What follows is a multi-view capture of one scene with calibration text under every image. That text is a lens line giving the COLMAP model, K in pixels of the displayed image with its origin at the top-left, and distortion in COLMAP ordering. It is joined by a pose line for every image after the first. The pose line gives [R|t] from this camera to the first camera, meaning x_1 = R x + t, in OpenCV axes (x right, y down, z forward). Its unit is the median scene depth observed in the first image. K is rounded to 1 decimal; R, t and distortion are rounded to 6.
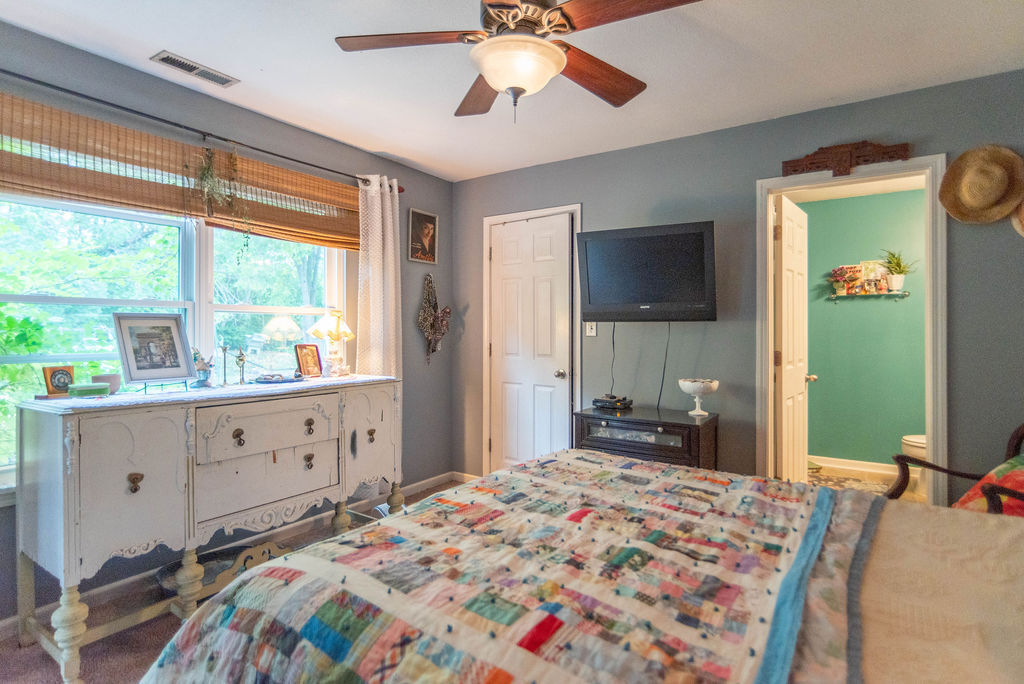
lens RADIAL K [[527.8, 0, 509.3], [0, 527.8, 336.1], [0, 0, 1]] dist [-0.001310, -0.000090]
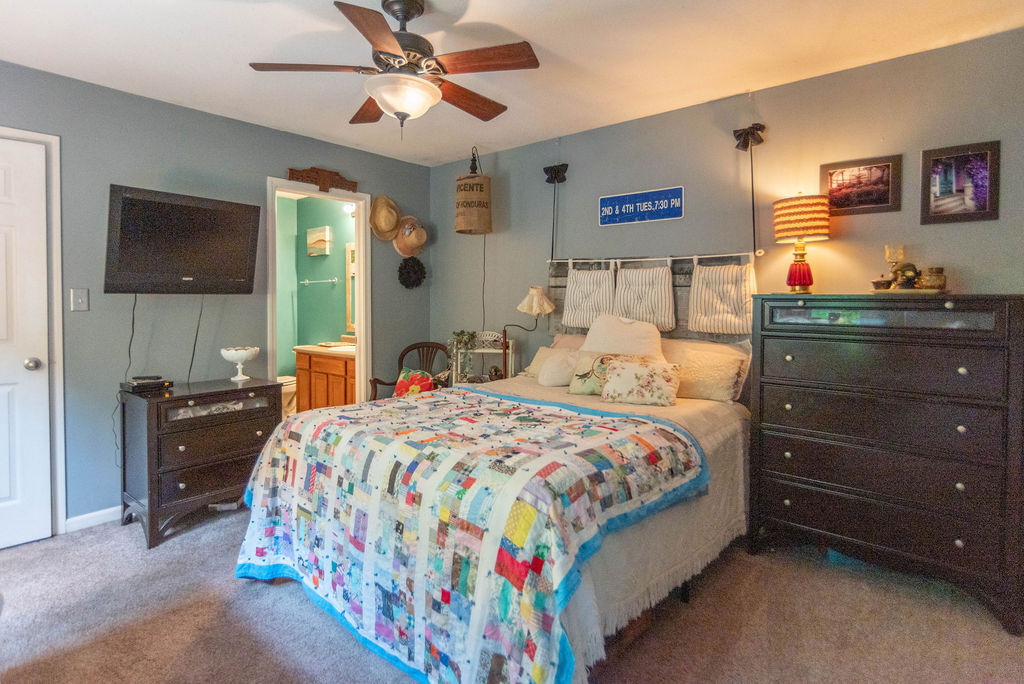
lens RADIAL K [[535.9, 0, 513.0], [0, 535.9, 301.3], [0, 0, 1]] dist [-0.000513, -0.001415]
pose [[0.104948, -0.016366, 0.994343, -0.641255], [0.003944, 0.999864, 0.016040, -0.026930], [-0.994470, 0.002238, 0.104998, 0.295327]]
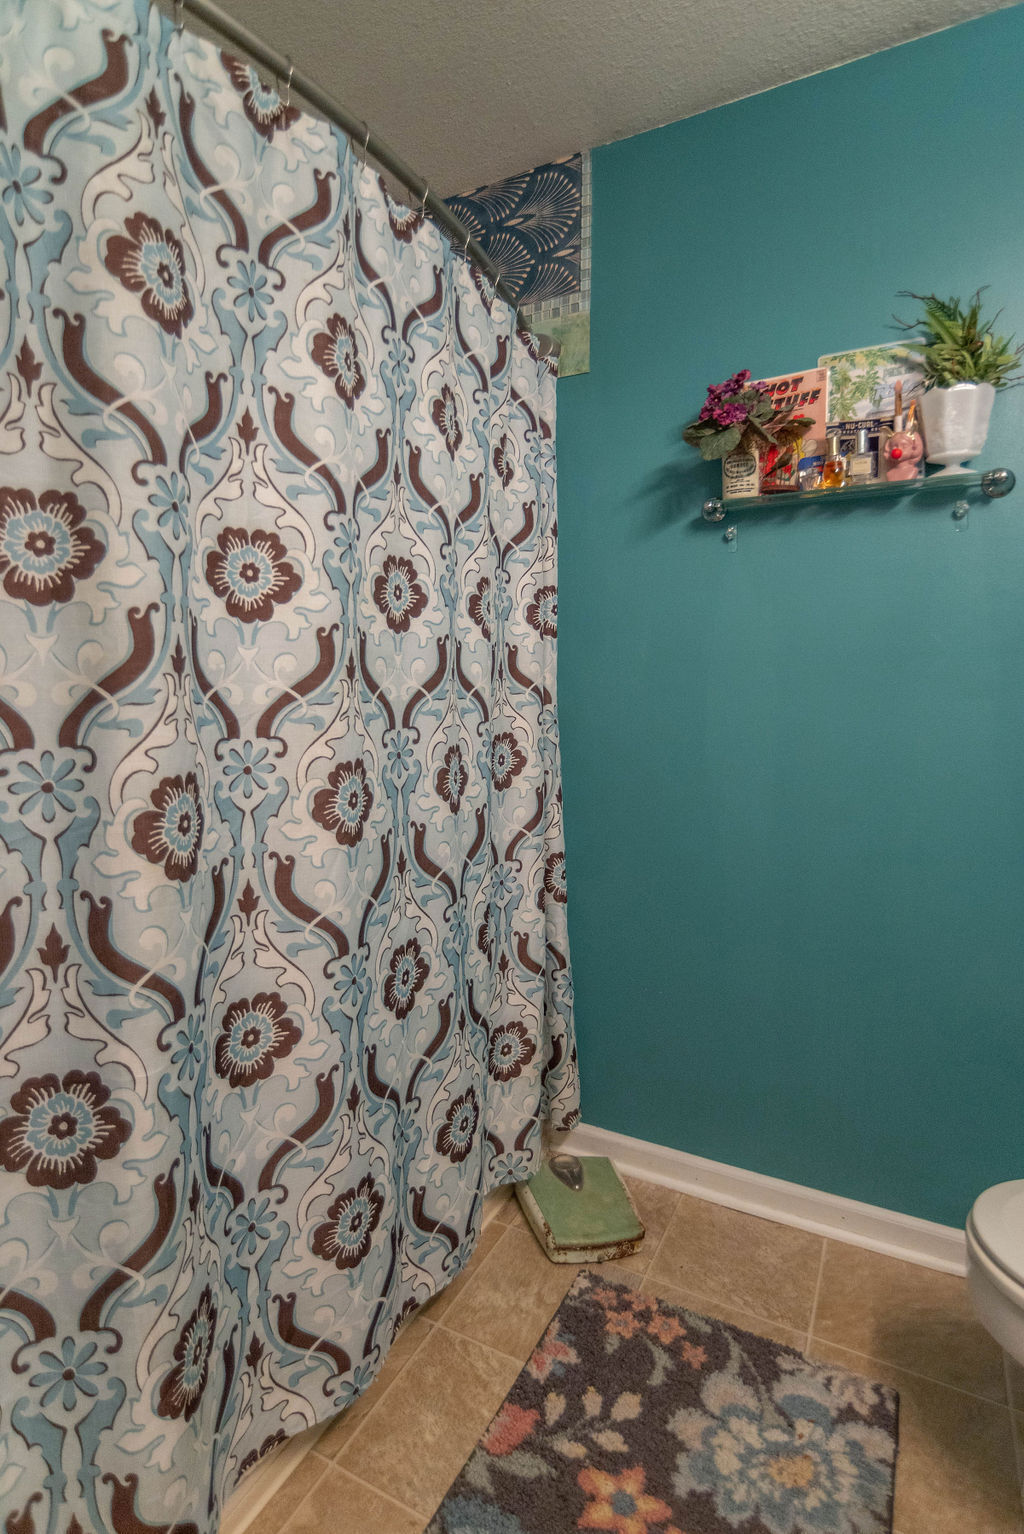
lens RADIAL K [[802.7, 0, 465.2], [0, 802.7, 709.6], [0, 0, 1]] dist [-0.000513, -0.001415]
pose [[0.996833, 0.002474, 0.079485, 0.692820], [-0.003452, 0.999920, 0.012165, 0.020124], [-0.079448, -0.012401, 0.996762, 0.940608]]
